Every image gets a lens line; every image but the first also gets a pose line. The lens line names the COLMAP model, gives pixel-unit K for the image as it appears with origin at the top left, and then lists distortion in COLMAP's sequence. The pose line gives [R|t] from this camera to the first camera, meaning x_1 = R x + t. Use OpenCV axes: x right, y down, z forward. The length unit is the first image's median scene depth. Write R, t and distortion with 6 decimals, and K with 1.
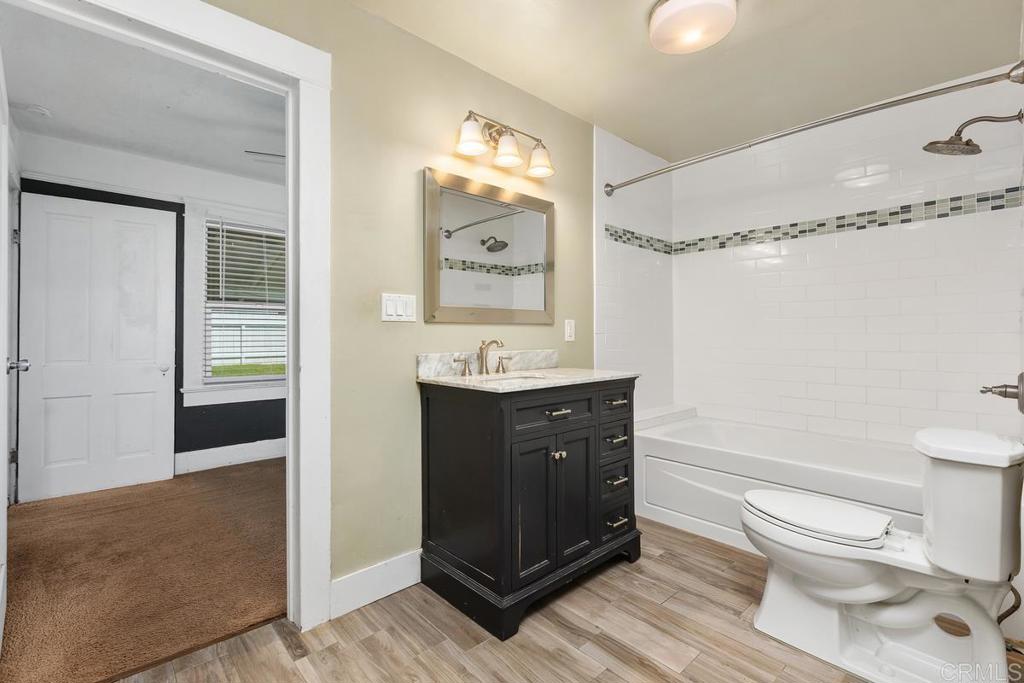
lens RADIAL K [[456.7, 0, 510.8], [0, 456.7, 335.3], [0, 0, 1]] dist [-0.001190, 0.000162]
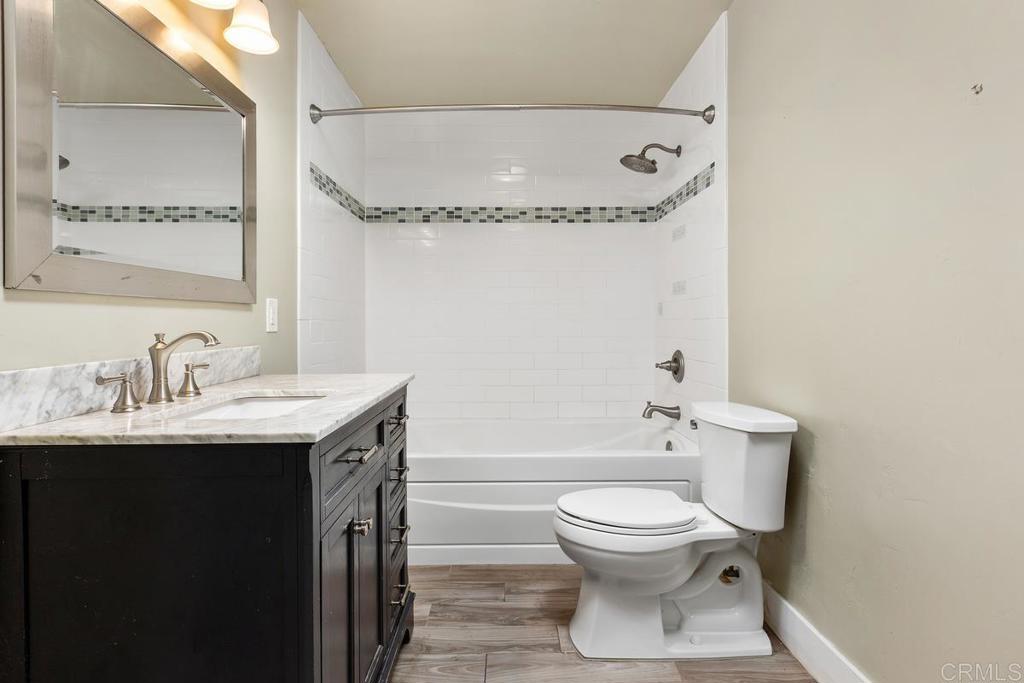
lens RADIAL K [[493.8, 0, 511.8], [0, 493.8, 322.7], [0, 0, 1]] dist [-0.011582, -0.000162]
pose [[0.664078, -0.002845, 0.747658, -0.174267], [0.001987, 0.999996, 0.002040, -0.000625], [-0.747661, 0.000130, 0.664081, 0.324125]]
